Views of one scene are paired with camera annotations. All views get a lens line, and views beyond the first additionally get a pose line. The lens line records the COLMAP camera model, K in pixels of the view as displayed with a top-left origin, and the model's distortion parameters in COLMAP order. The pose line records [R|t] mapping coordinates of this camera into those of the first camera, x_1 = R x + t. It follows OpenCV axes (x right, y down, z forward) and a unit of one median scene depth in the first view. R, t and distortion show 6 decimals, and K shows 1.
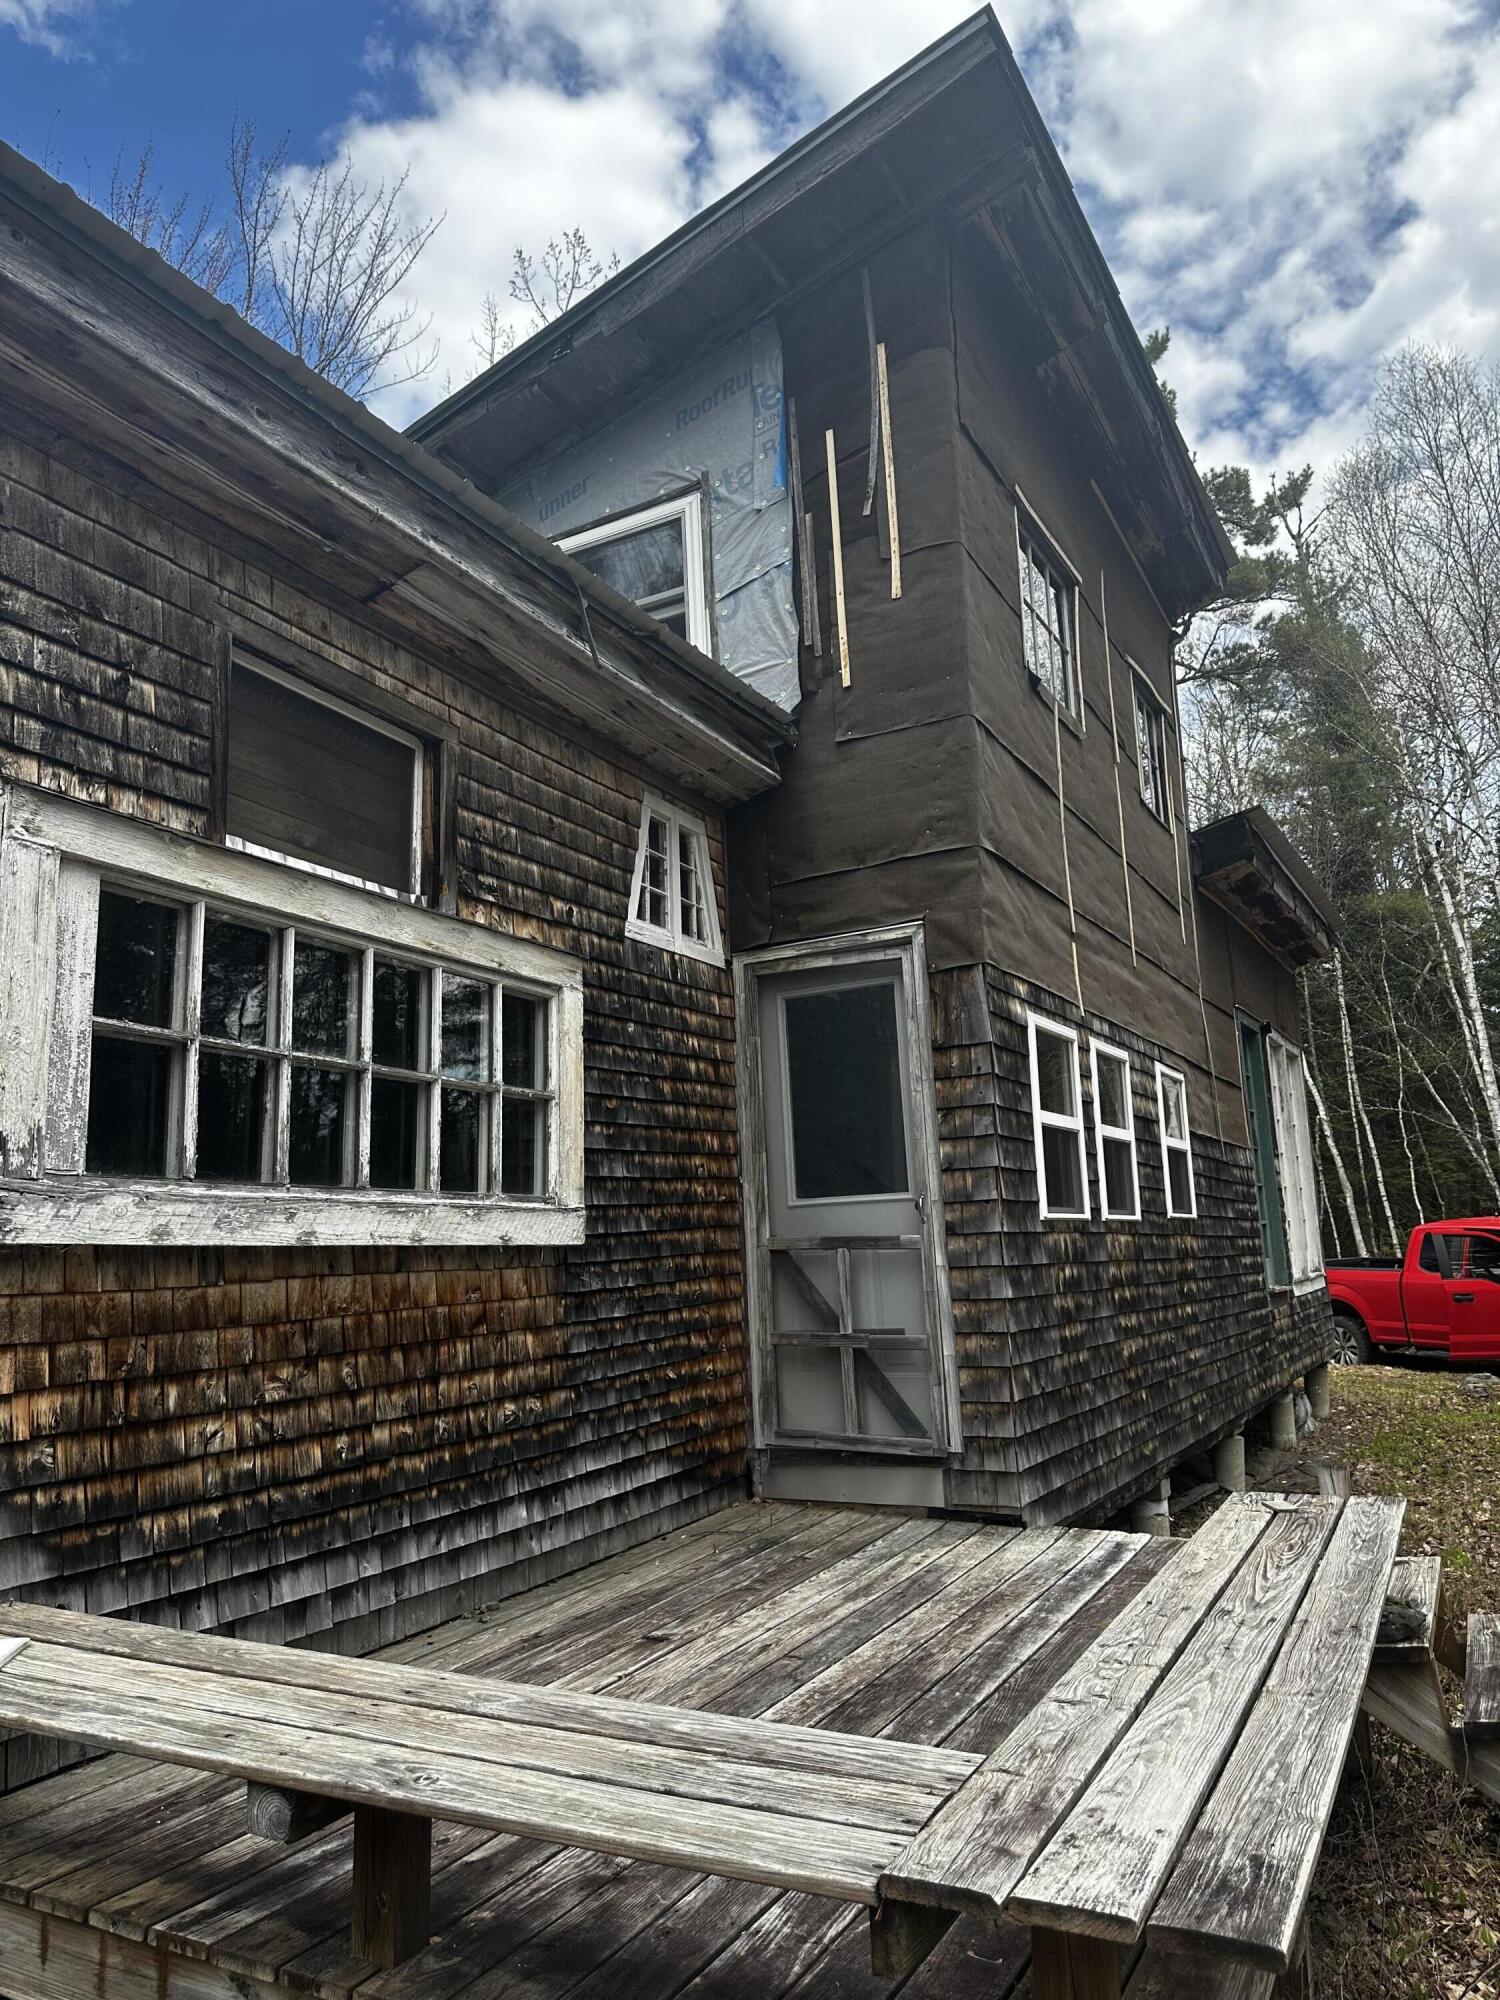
lens RADIAL K [[1387.2, 0, 750.0], [0, 1387.2, 1000.0], [0, 0, 1]] dist [0.168325, -0.313320]
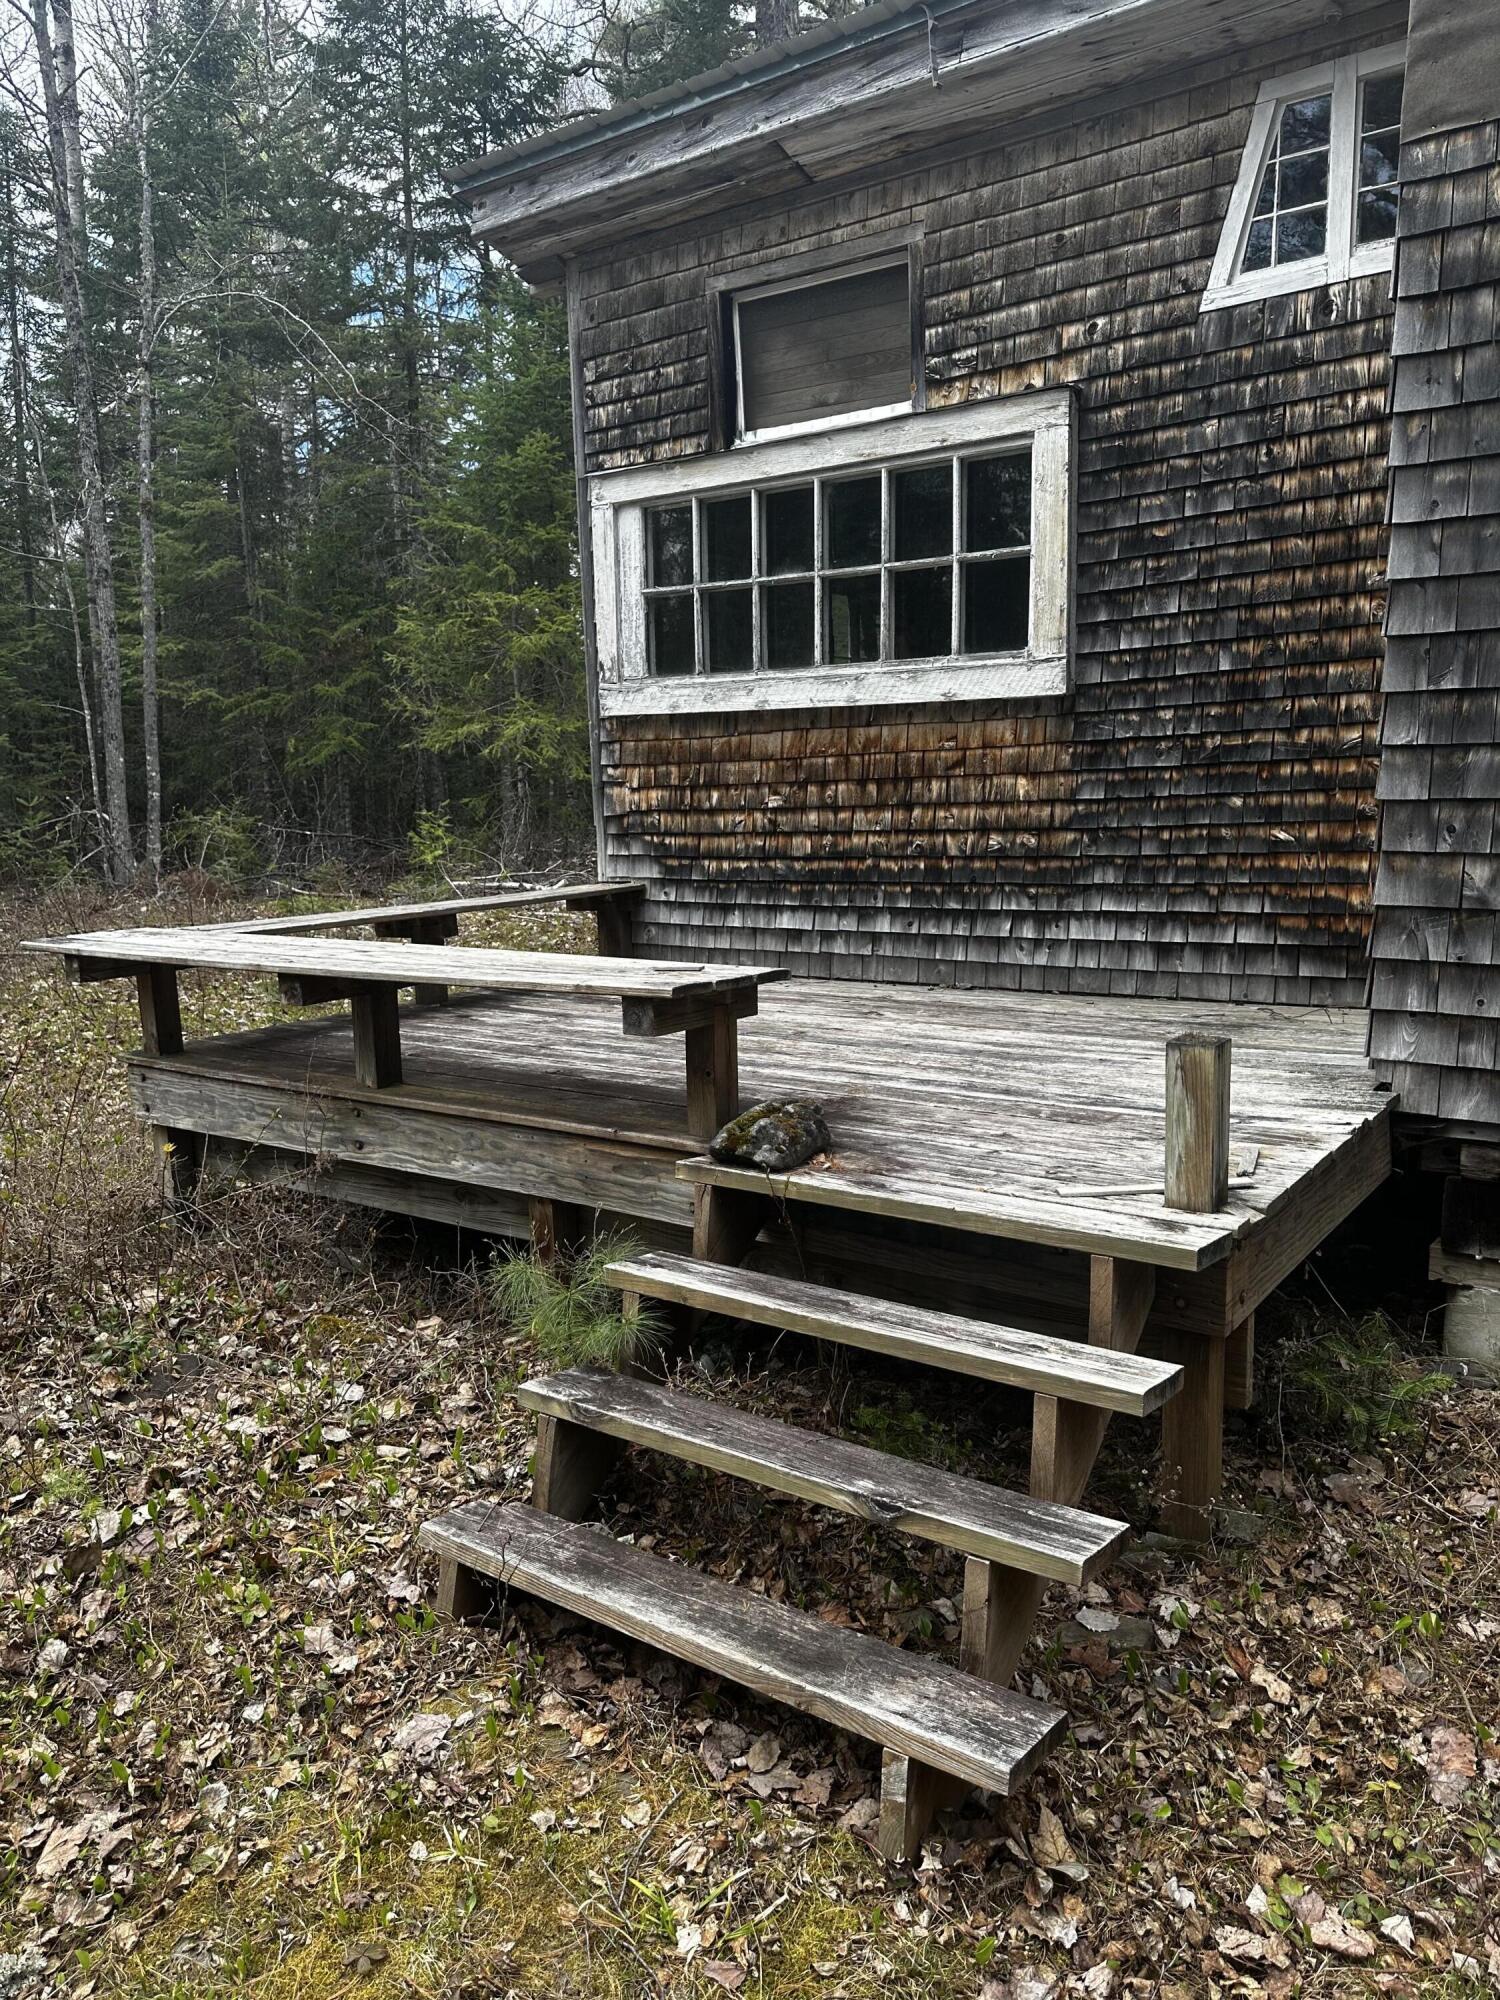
lens RADIAL K [[1387.2, 0, 750.0], [0, 1387.2, 1000.0], [0, 0, 1]] dist [0.168325, -0.313320]
pose [[-0.142046, 0.174790, -0.974306, 0.863956], [0.196076, 0.969751, 0.145386, 0.179902], [0.970246, -0.170386, -0.172022, 0.835079]]
